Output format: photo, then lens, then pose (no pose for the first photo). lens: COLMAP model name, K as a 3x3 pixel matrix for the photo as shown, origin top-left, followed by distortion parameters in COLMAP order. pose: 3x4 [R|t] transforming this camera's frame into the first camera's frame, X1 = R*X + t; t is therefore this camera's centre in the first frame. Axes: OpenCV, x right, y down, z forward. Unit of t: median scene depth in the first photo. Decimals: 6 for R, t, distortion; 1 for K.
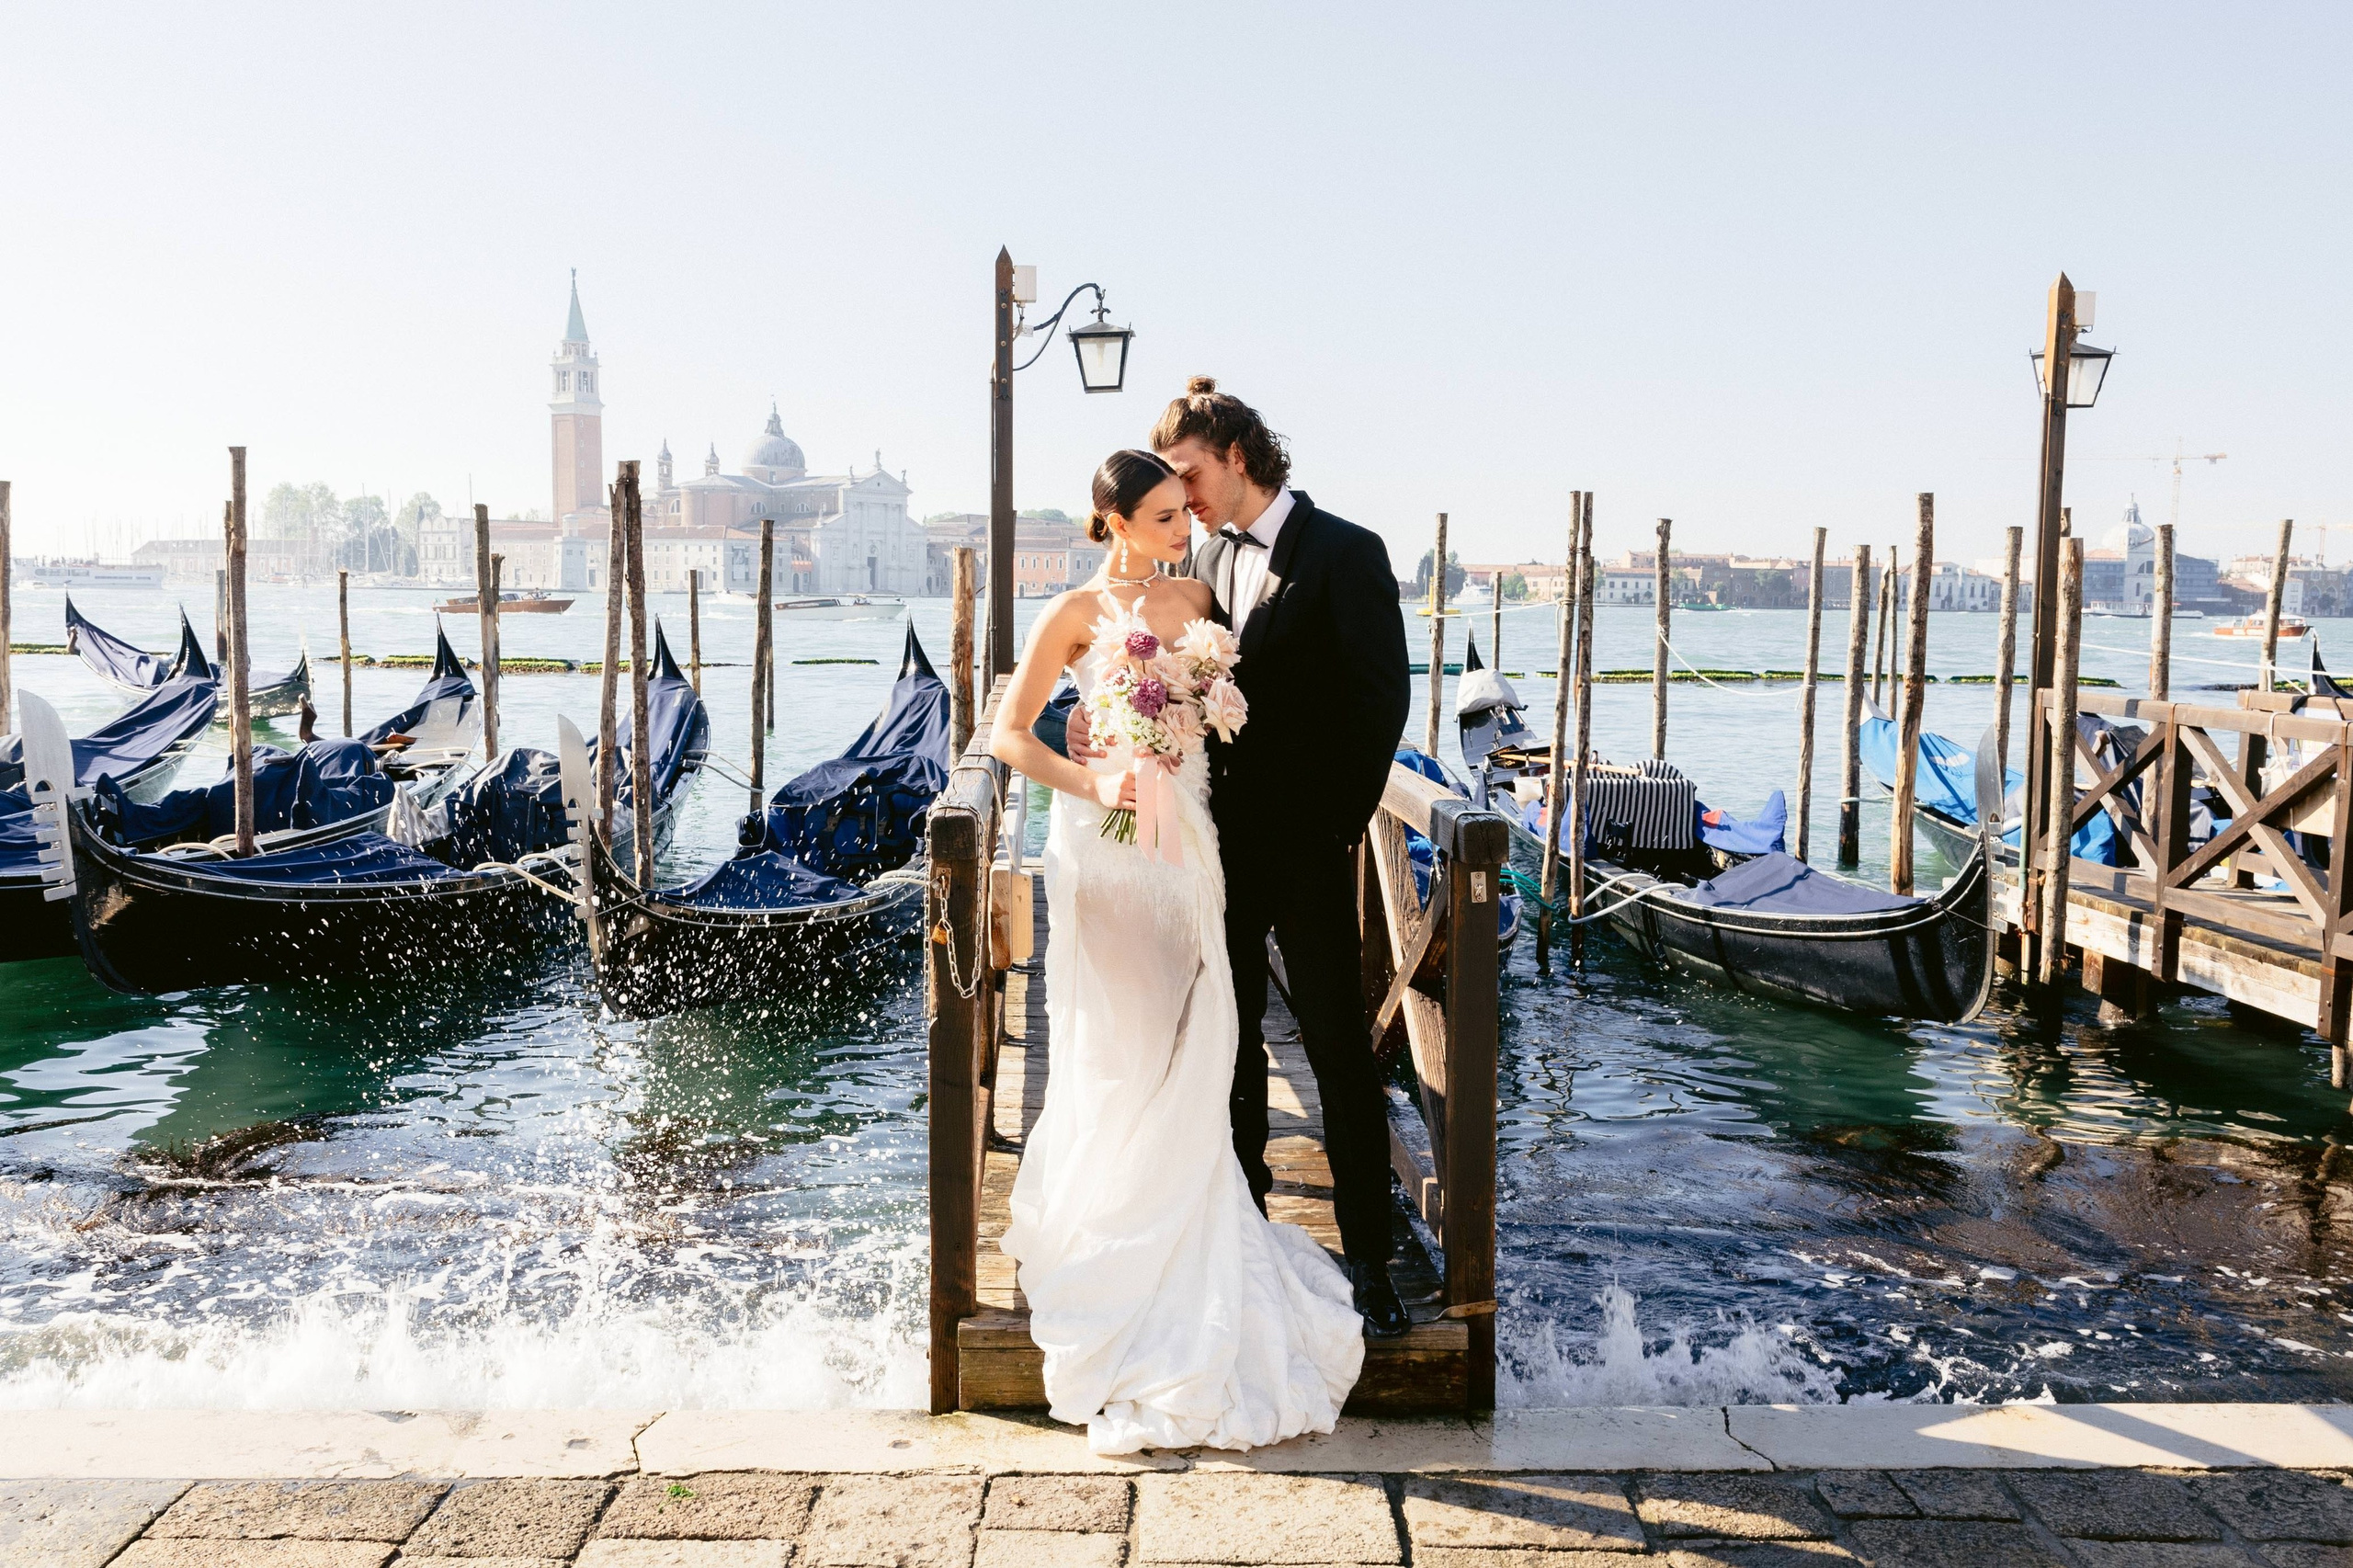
lens RADIAL K [[2032.4, 0, 1136.8], [0, 2032.4, 787.4], [0, 0, 1]] dist [-0.039218, 0.001765]
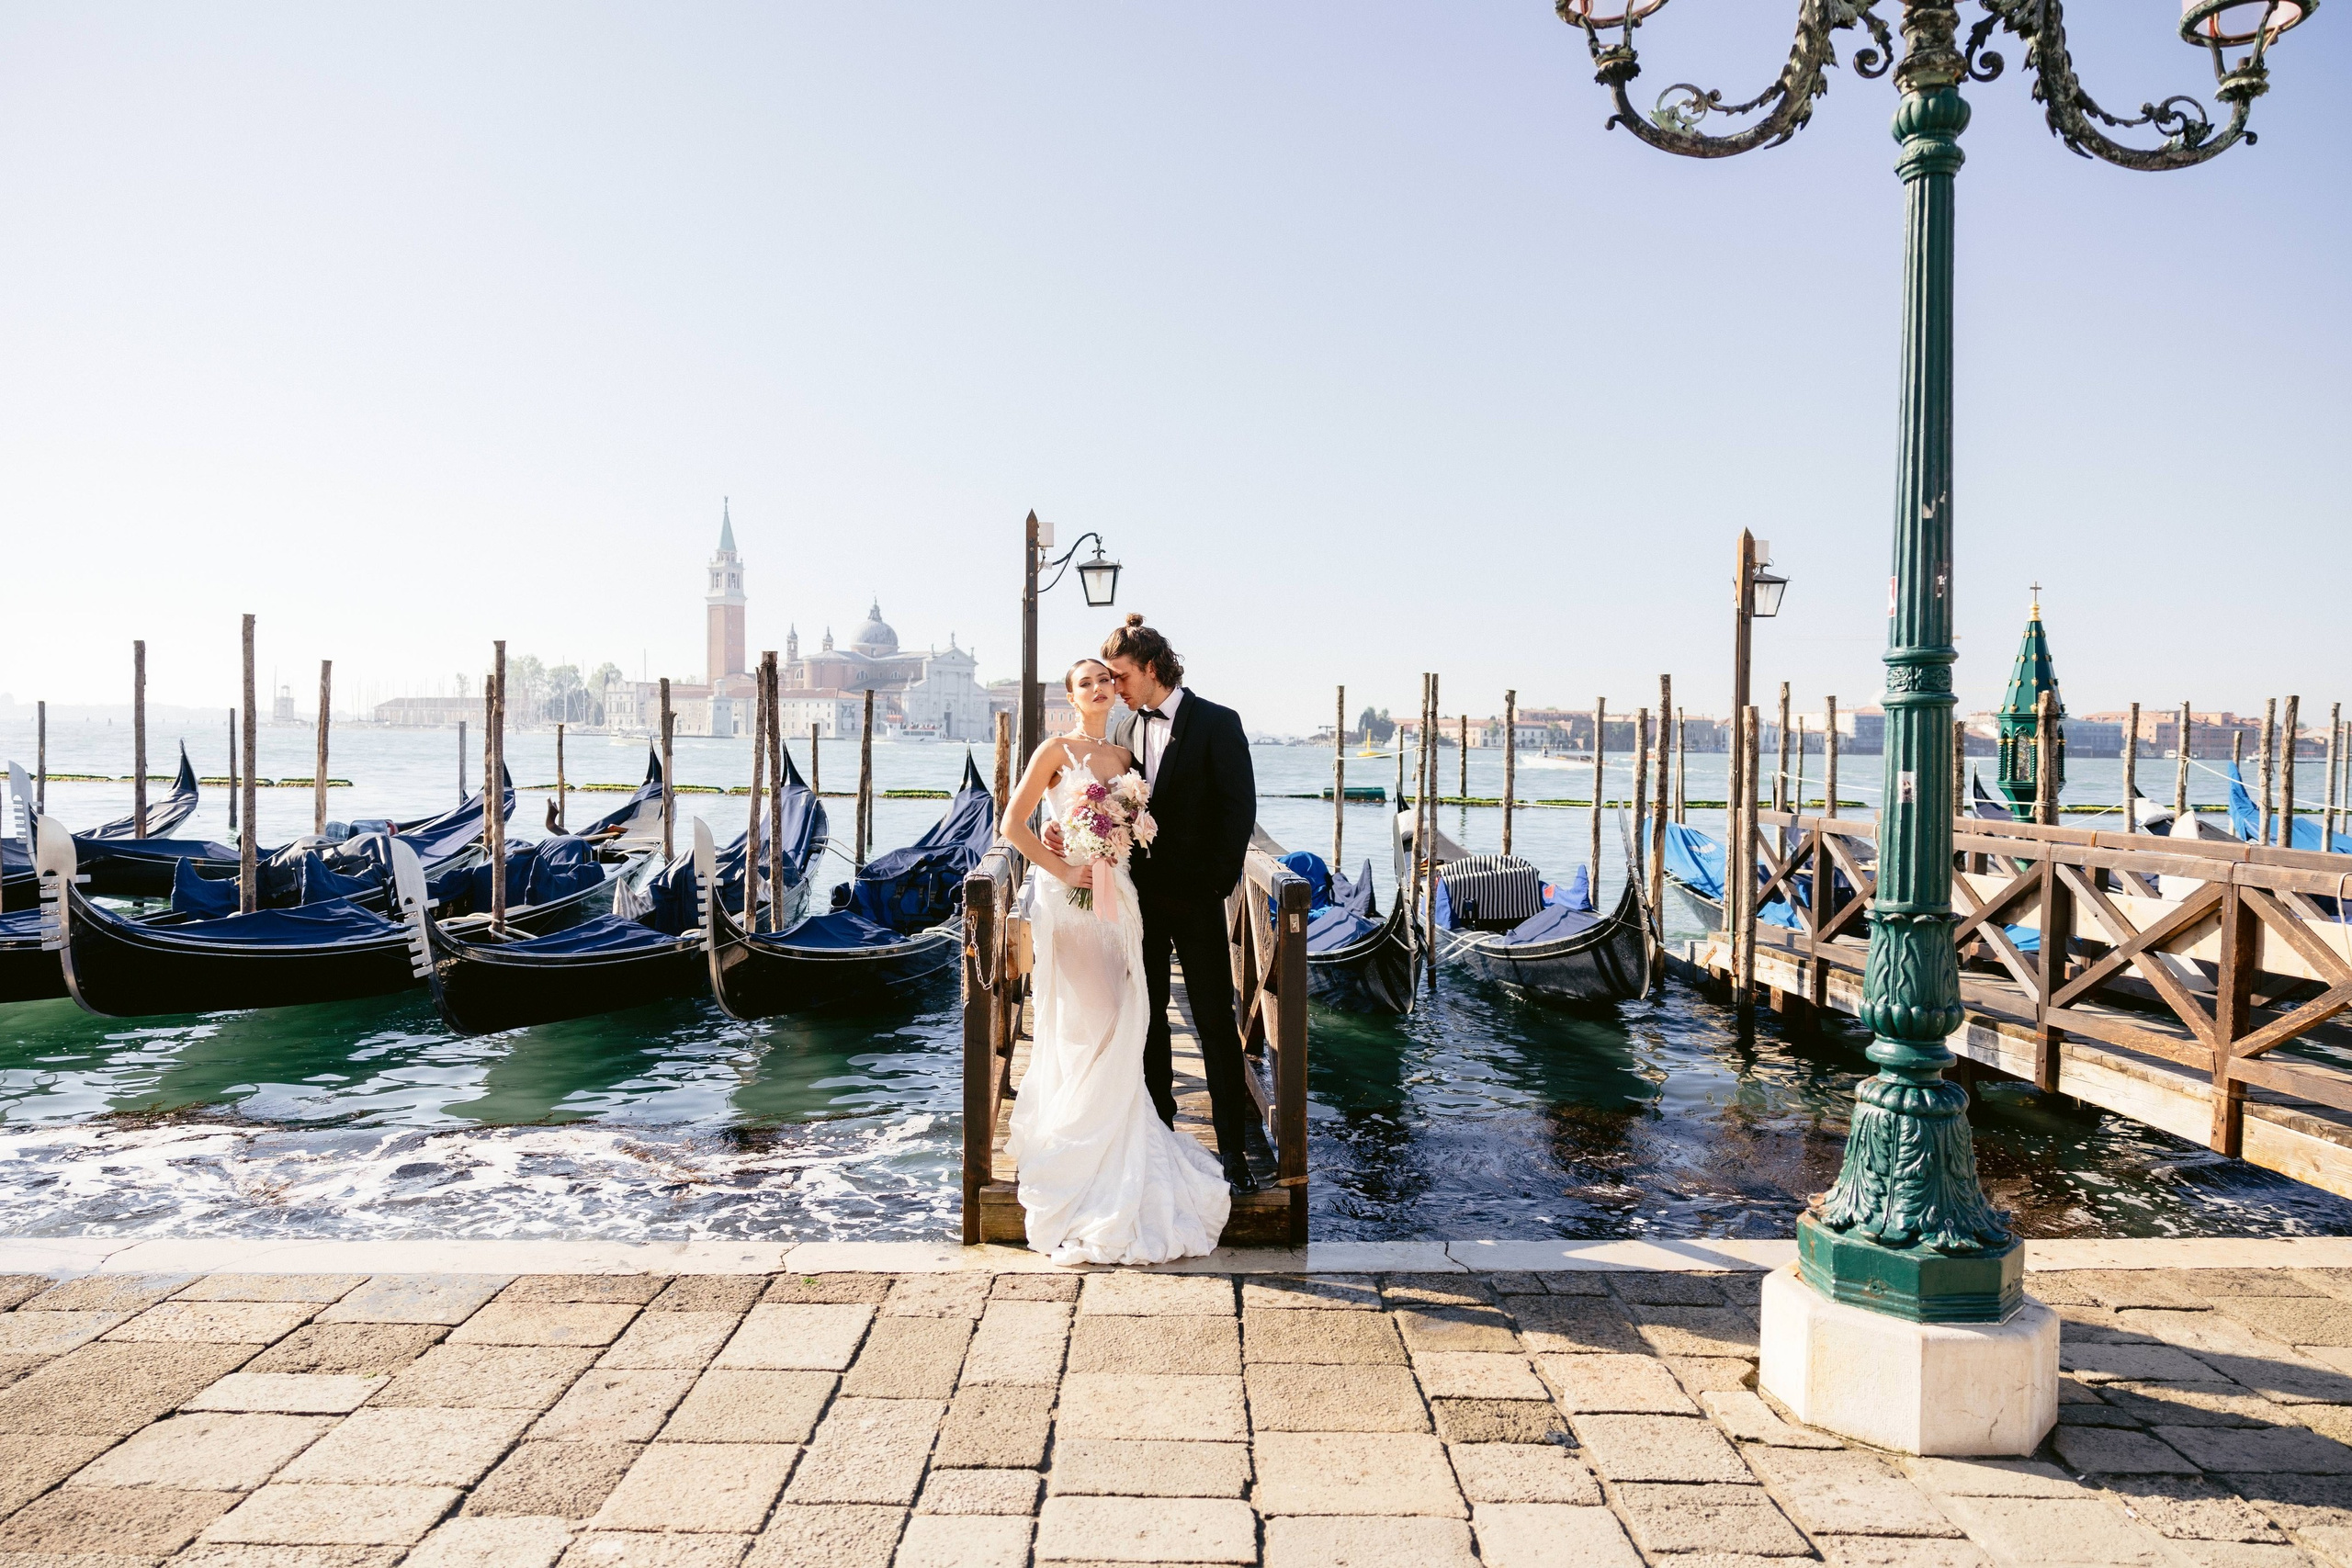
lens RADIAL K [[1560.9, 0, 1176.0], [0, 1560.9, 784.0], [0, 0, 1]] dist [-0.030652, -0.000452]
pose [[0.999880, 0.000985, 0.015474, 0.034269], [0.000045, 0.997791, -0.066435, 0.013443], [-0.015505, 0.066427, 0.997671, -0.191905]]
